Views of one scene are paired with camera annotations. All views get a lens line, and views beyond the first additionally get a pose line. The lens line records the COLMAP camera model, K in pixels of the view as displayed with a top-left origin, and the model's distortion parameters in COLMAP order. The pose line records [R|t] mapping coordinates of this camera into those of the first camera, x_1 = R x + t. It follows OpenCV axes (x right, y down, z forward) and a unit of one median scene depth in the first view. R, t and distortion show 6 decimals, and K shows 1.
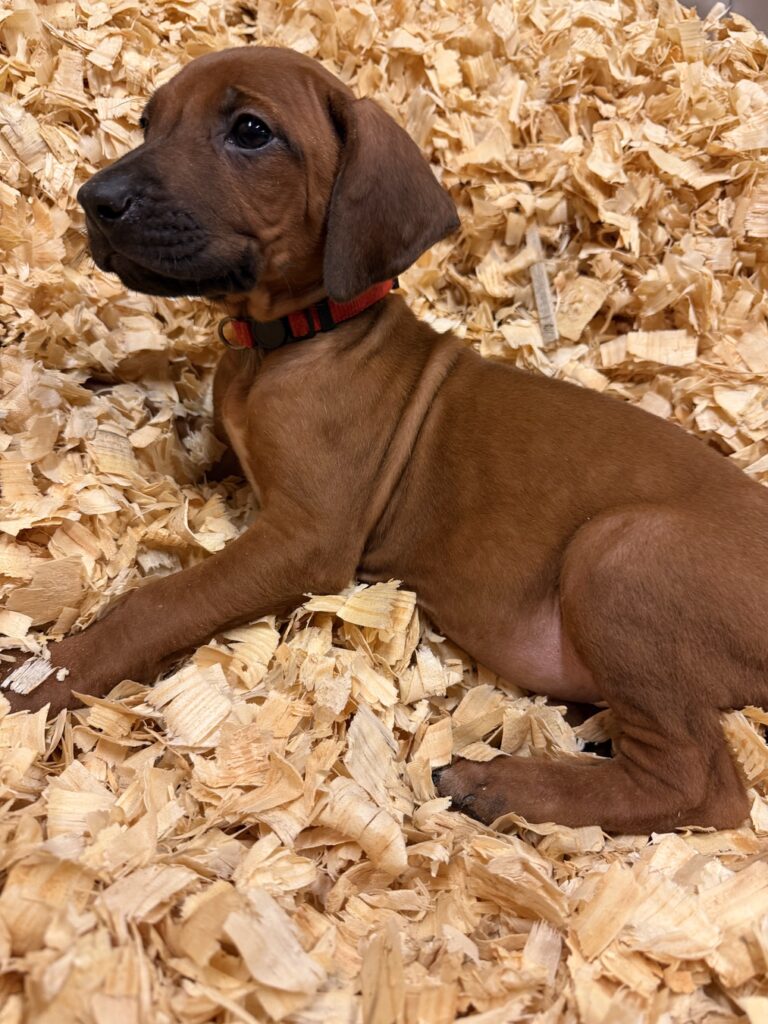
lens RADIAL K [[726.1, 0, 378.9], [0, 726.1, 530.9], [0, 0, 1]] dist [-0.026583, 0.002962]
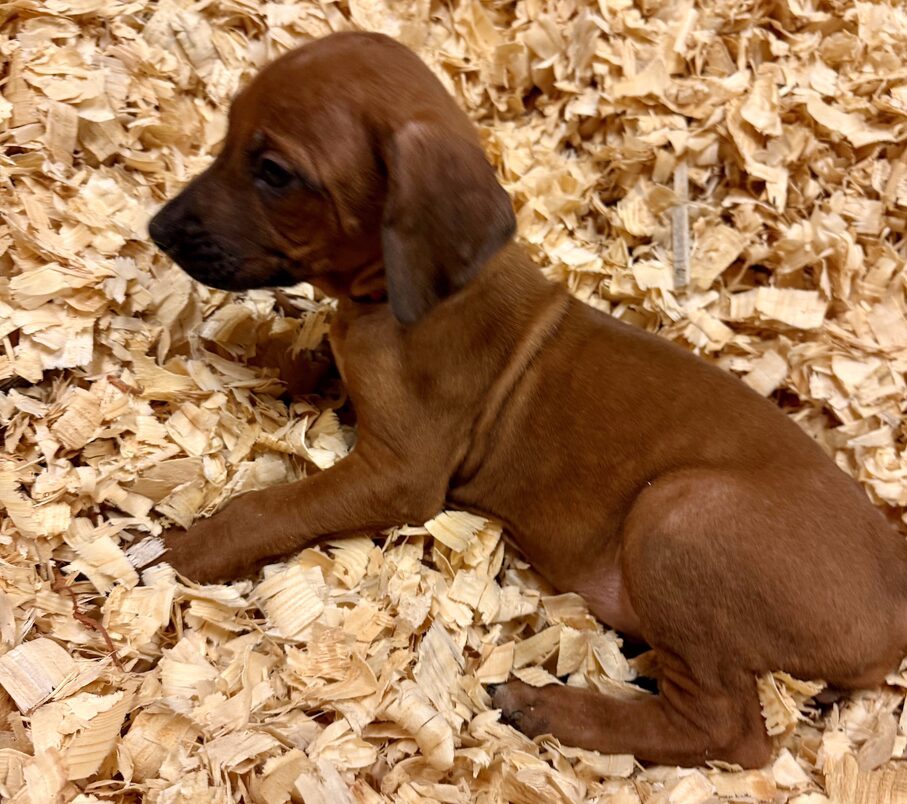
lens RADIAL K [[853.3, 0, 454.2], [0, 853.3, 423.8], [0, 0, 1]] dist [-0.024077, -0.000229]
pose [[0.988744, 0.125523, -0.081417, 0.046345], [-0.123279, 0.991854, 0.032050, -0.072960], [0.084777, -0.021652, 0.996165, -0.204098]]
